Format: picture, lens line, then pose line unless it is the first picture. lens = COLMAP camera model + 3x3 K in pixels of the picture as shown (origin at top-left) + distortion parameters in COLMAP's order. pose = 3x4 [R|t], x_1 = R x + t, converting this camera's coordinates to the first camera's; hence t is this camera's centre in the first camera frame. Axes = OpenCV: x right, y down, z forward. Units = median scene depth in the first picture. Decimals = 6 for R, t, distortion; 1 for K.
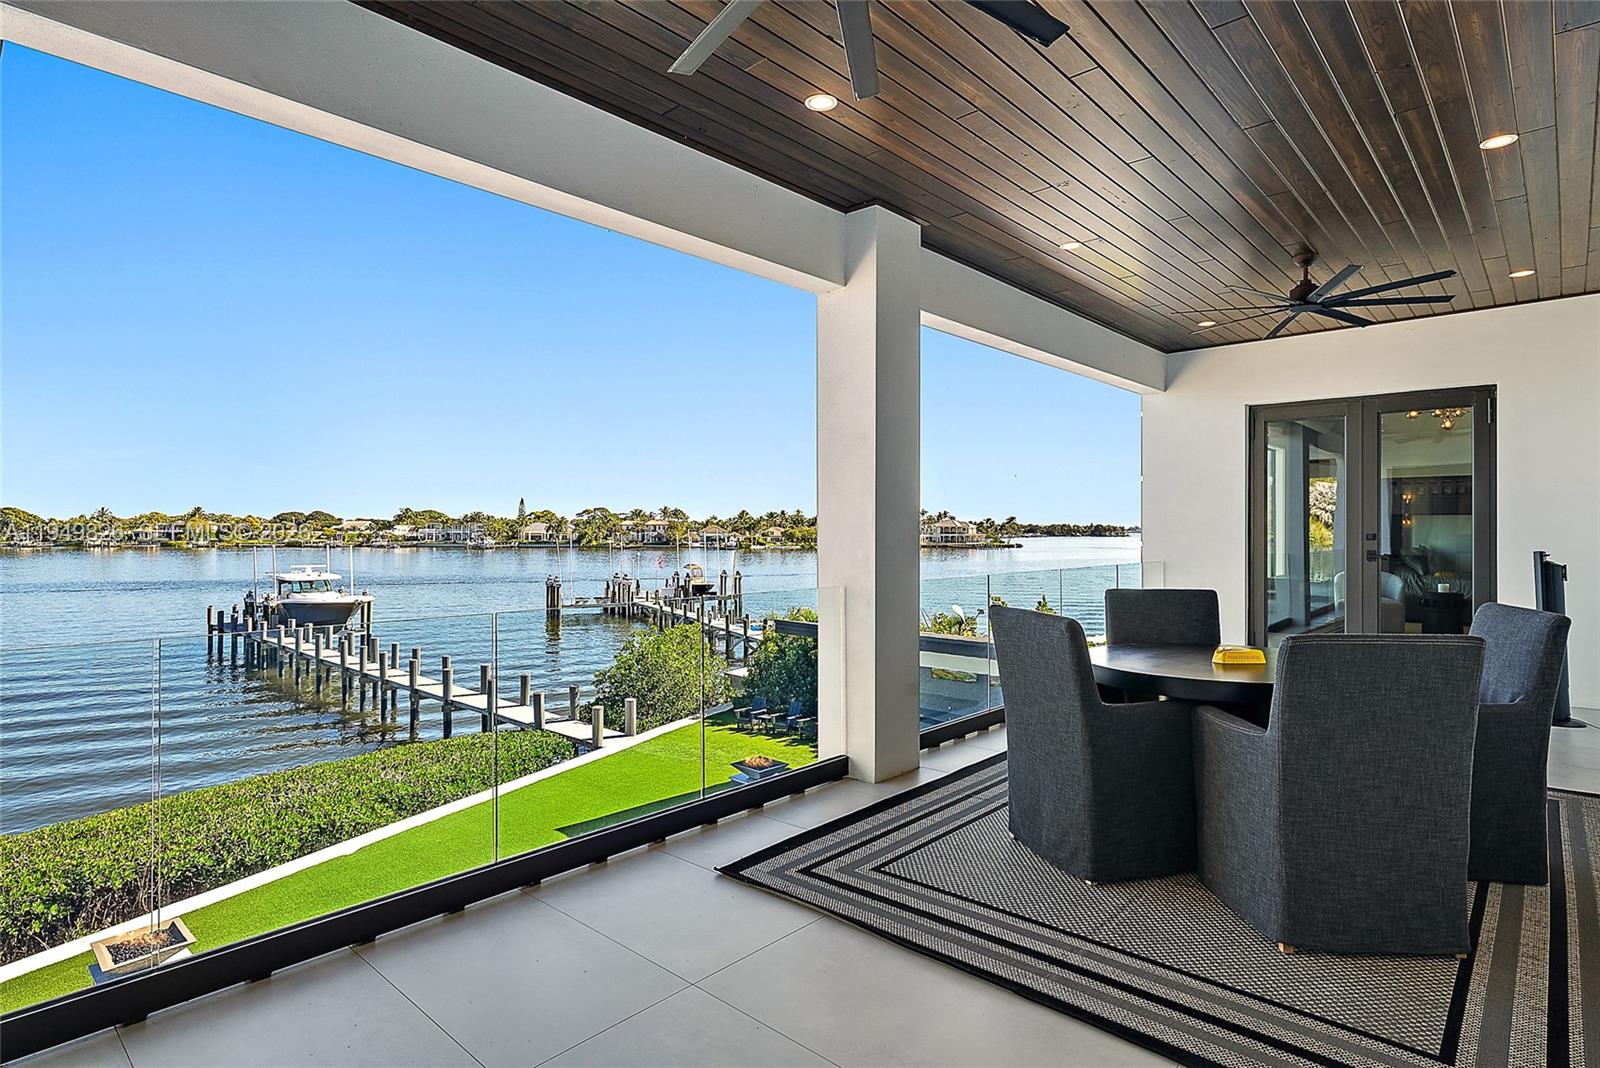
lens RADIAL K [[829.8, 0, 793.1], [0, 829.8, 532.8], [0, 0, 1]] dist [0.005324, -0.001187]
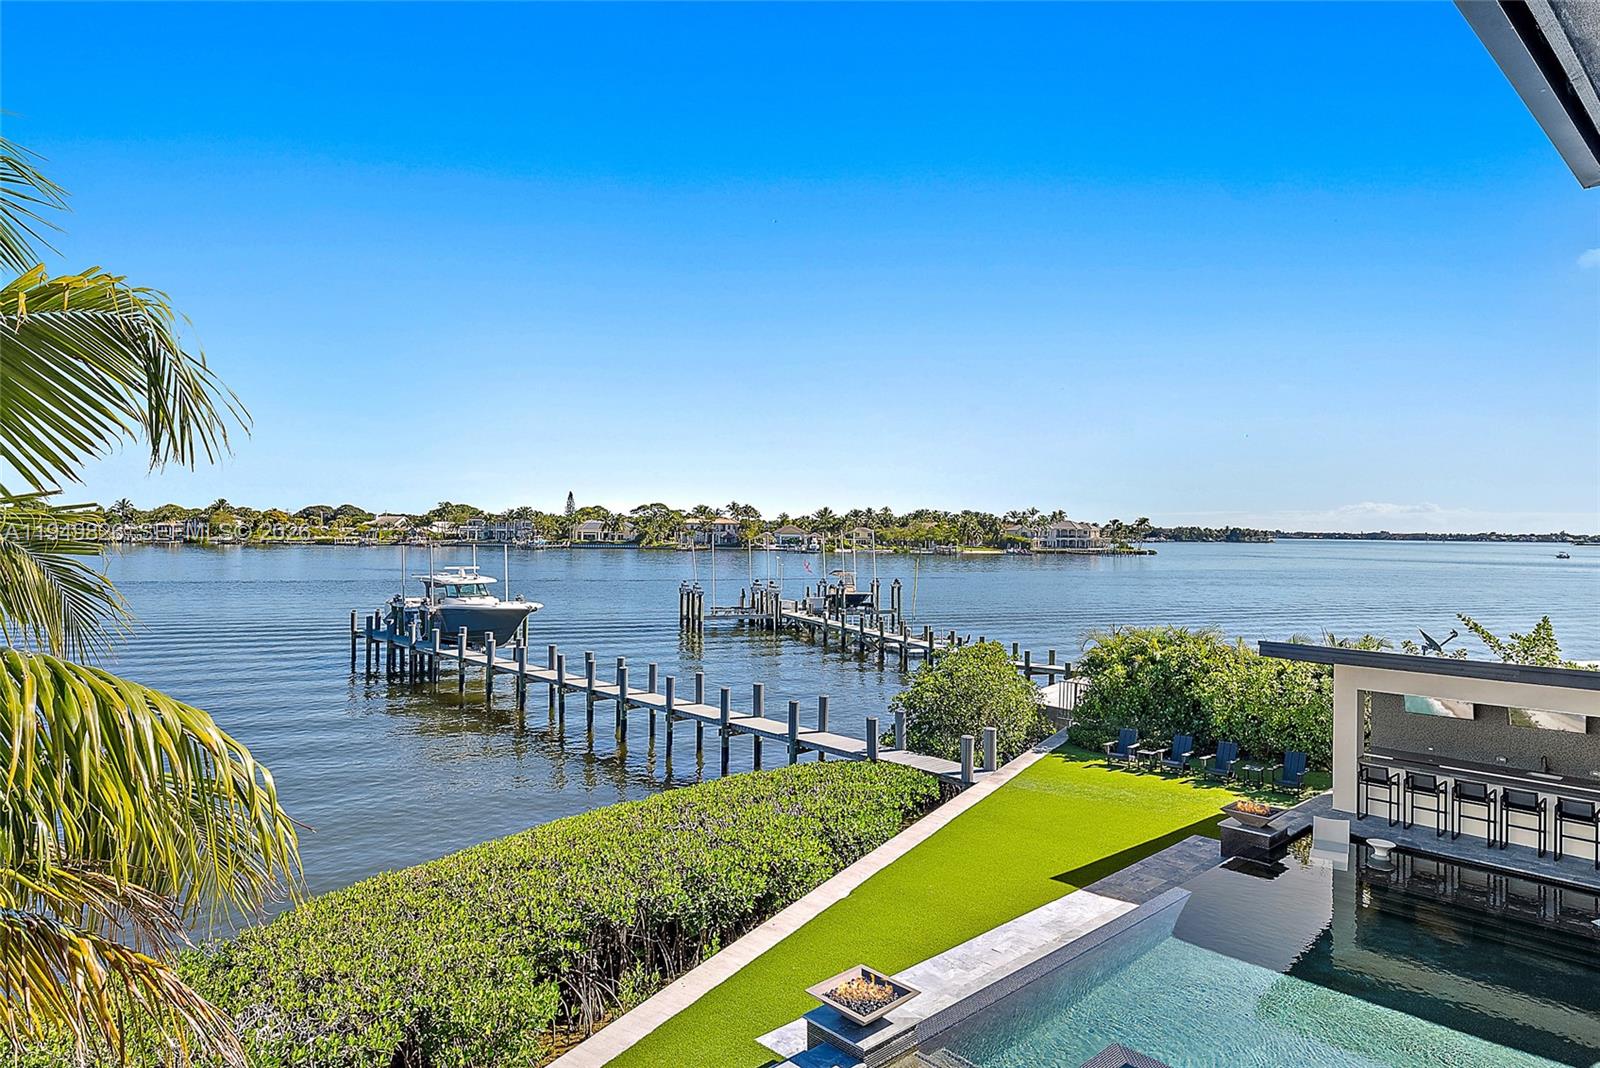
lens RADIAL K [[966.8, 0, 804.6], [0, 966.8, 531.1], [0, 0, 1]] dist [-0.000985, 0.008914]
pose [[0.997041, 0.009617, -0.076272, -0.136737], [-0.009846, 0.999948, -0.002623, -0.000188], [0.076243, 0.003366, 0.997084, -0.008532]]
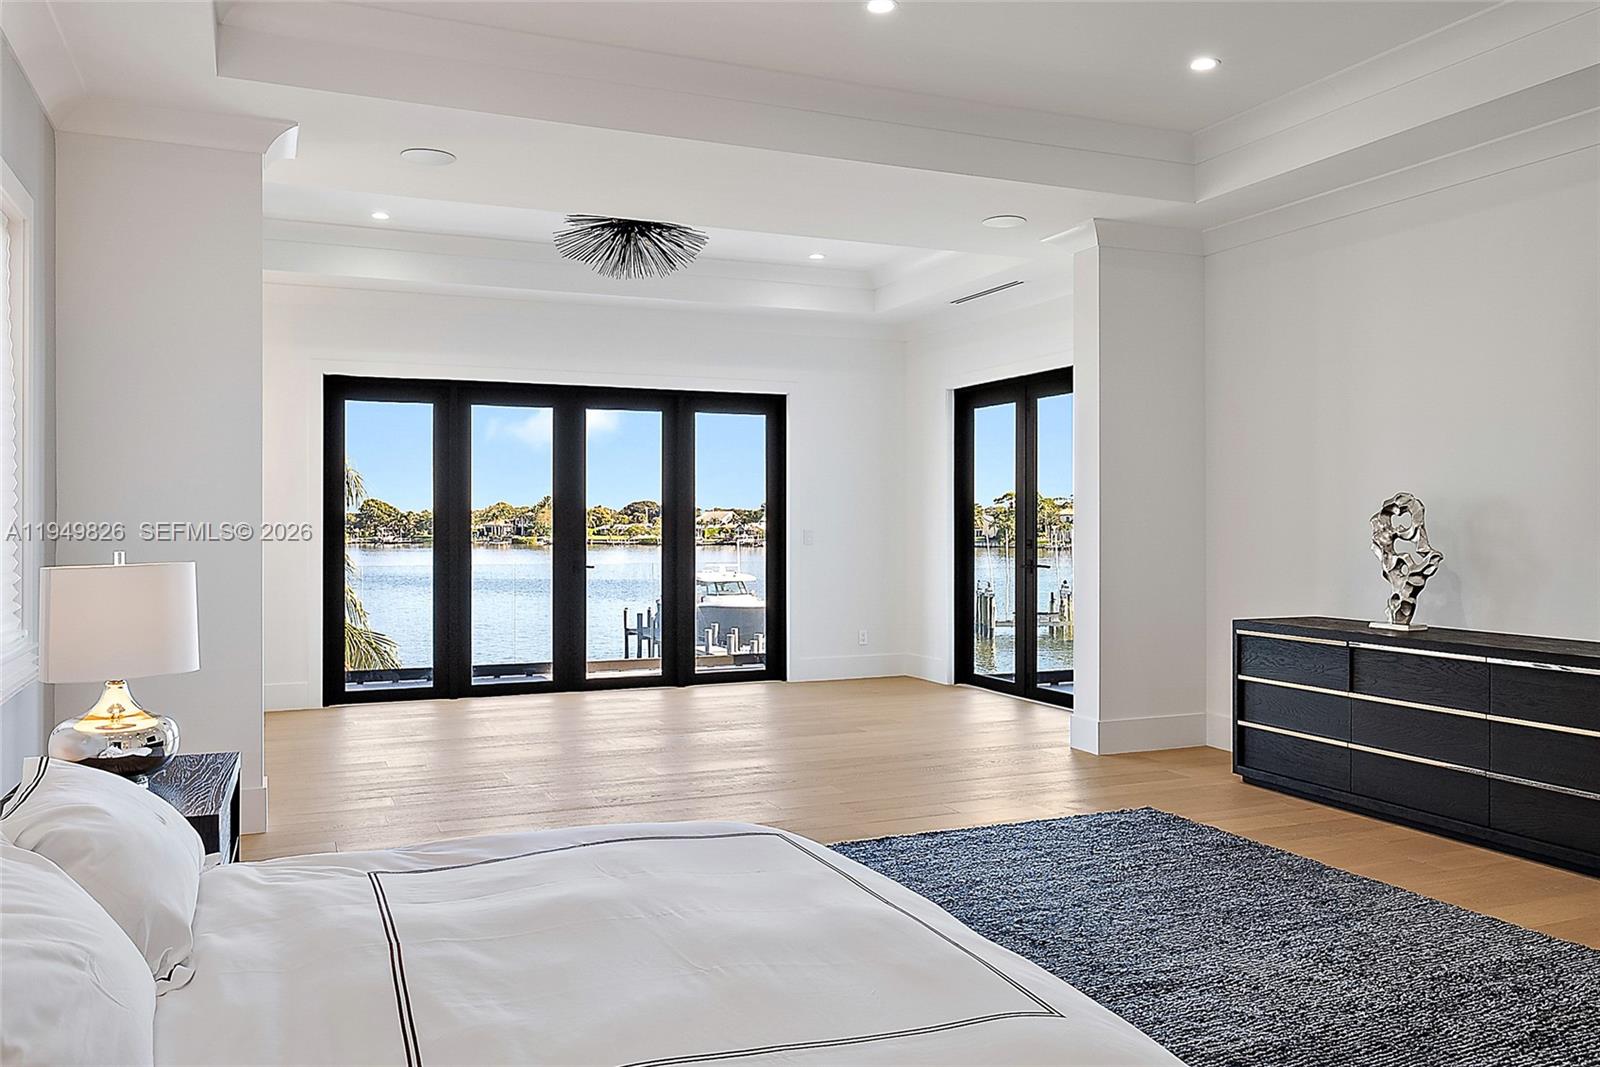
lens RADIAL K [[1212.0, 0, 811.3], [0, 1212.0, 535.2], [0, 0, 1]] dist [-0.020301, -0.000287]
pose [[0.919112, 0.001324, -0.393993, 0.010885], [0.001550, 0.999974, 0.006976, -0.000964], [0.393992, -0.007022, 0.919087, -0.146539]]
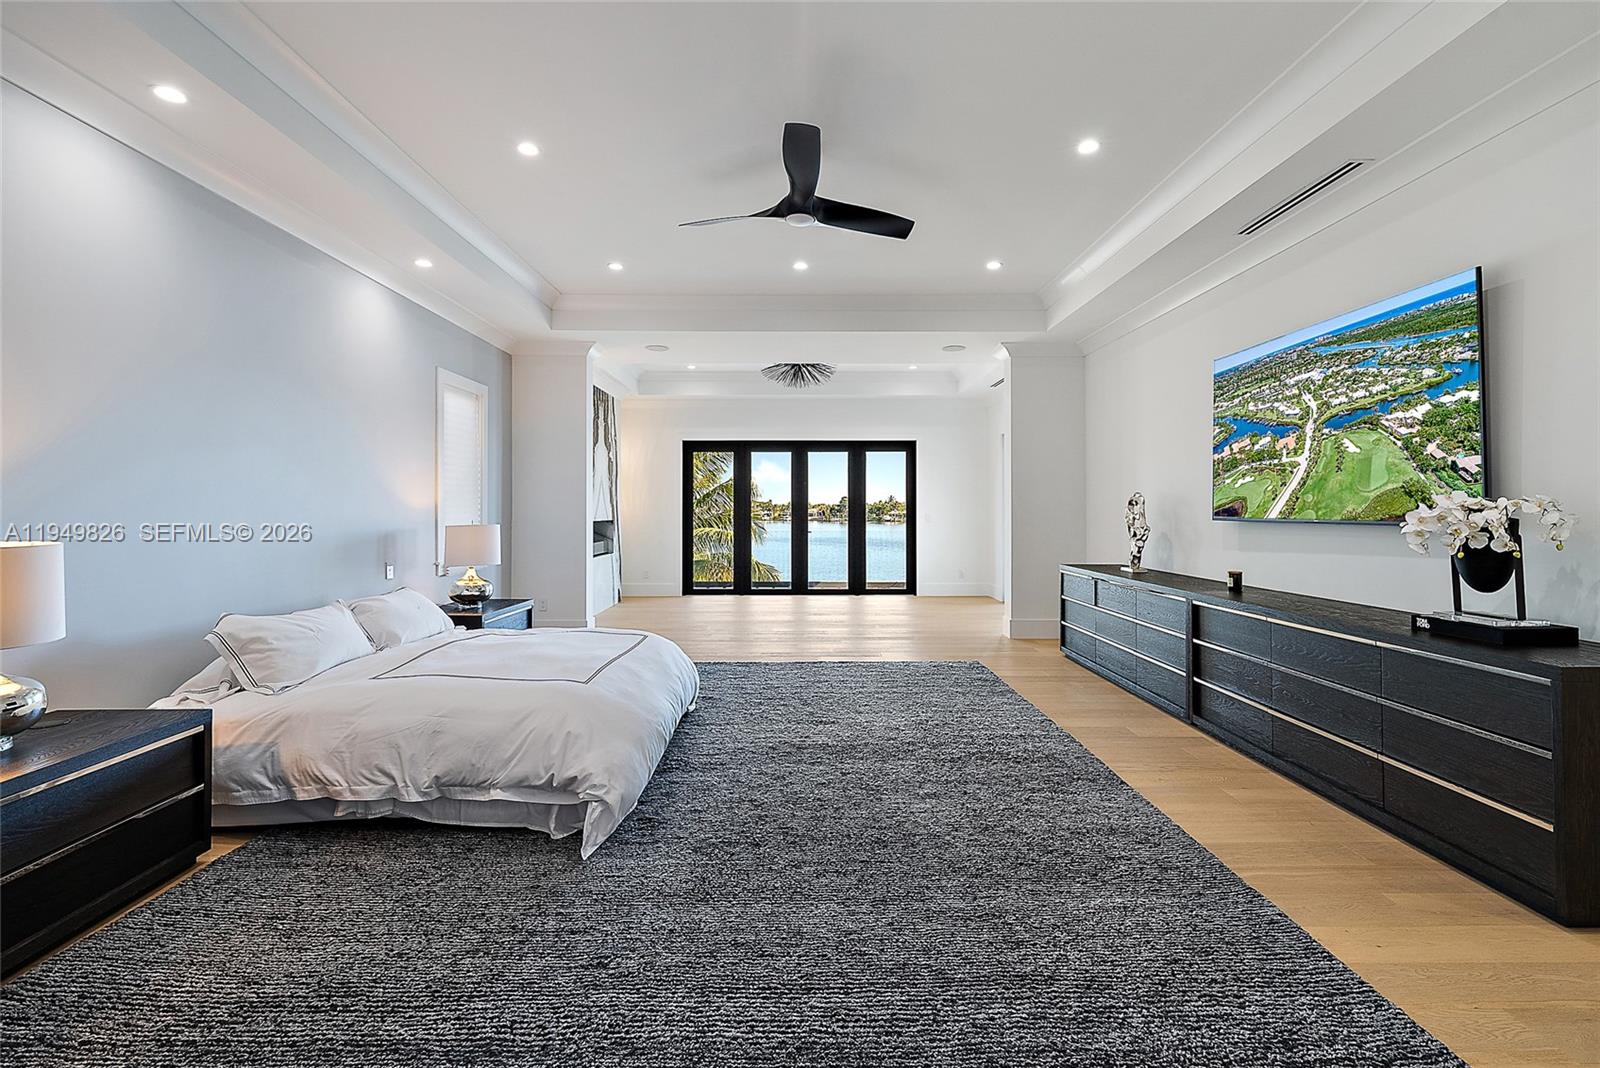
lens RADIAL K [[715.2, 0, 814.6], [0, 715.2, 507.3], [0, 0, 1]] dist [0.000279, -0.000299]
pose [[0.686721, -0.004924, -0.726905, 0.058366], [0.000068, 0.999977, -0.006710, -0.000870], [0.726921, 0.004558, 0.686705, -0.138322]]
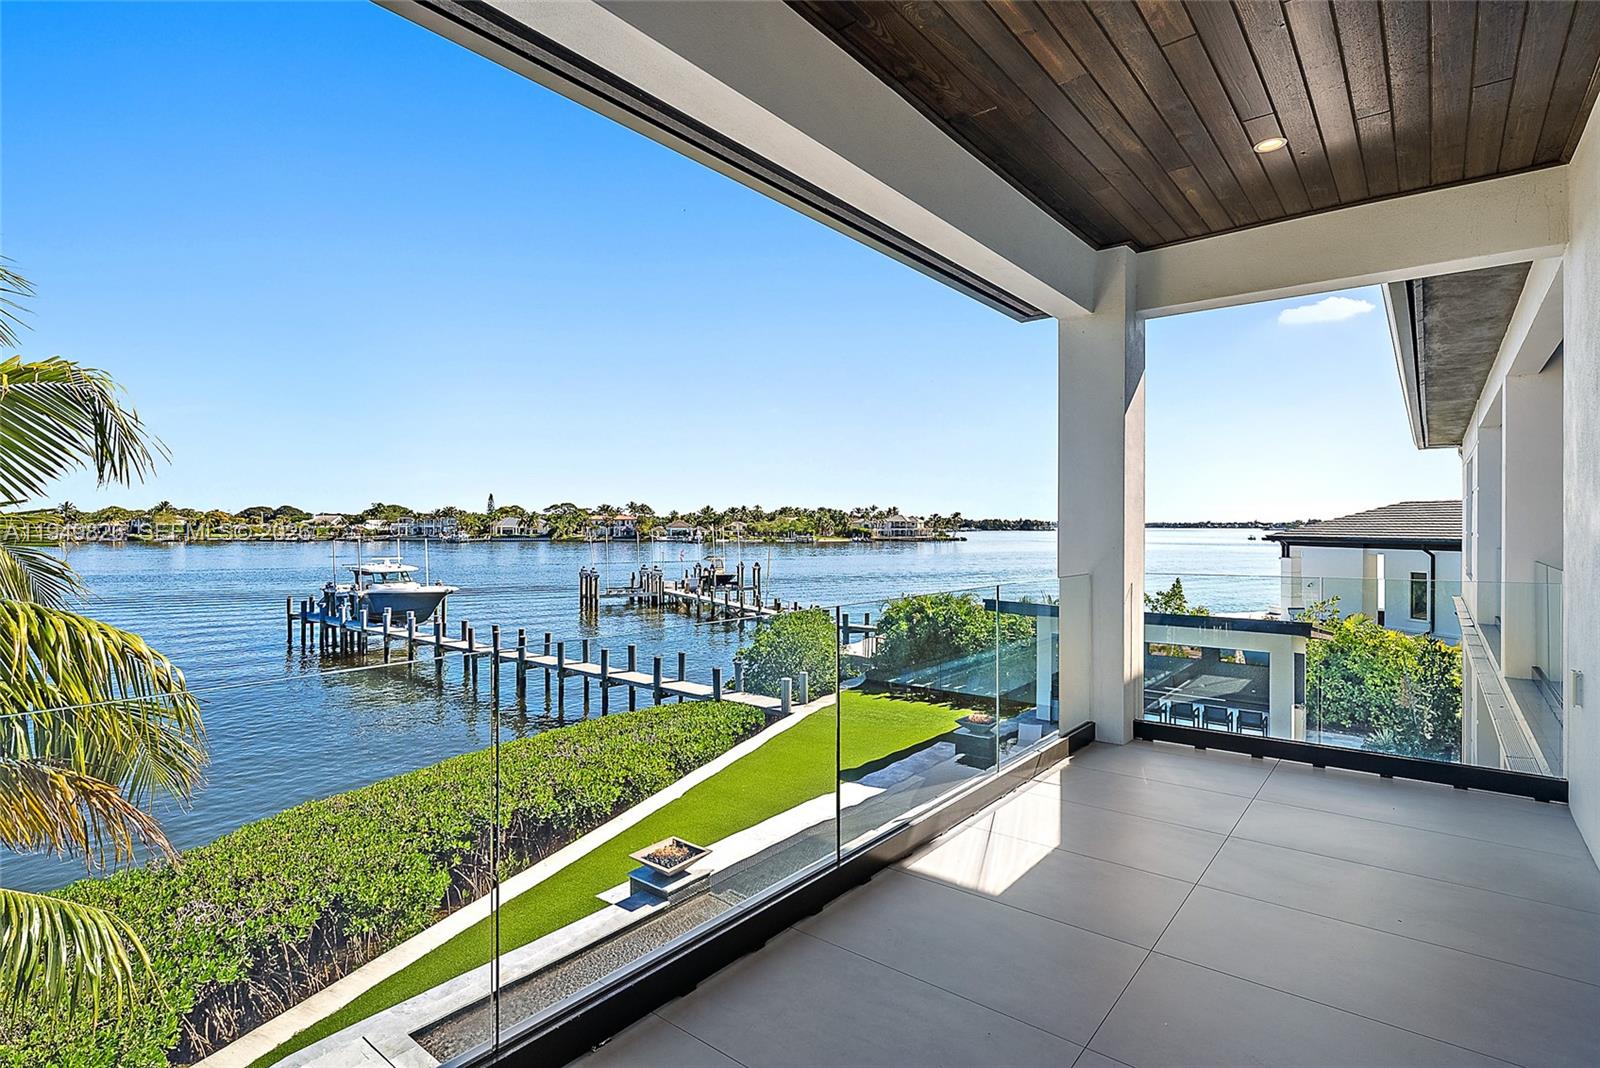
lens RADIAL K [[781.1, 0, 801.9], [0, 781.1, 530.1], [0, 0, 1]] dist [0.005082, -0.001940]
pose [[0.997943, -0.000163, 0.064107, -0.117428], [-0.000084, 0.999993, 0.003854, 0.000023], [-0.064107, -0.003851, 0.997936, -0.033447]]
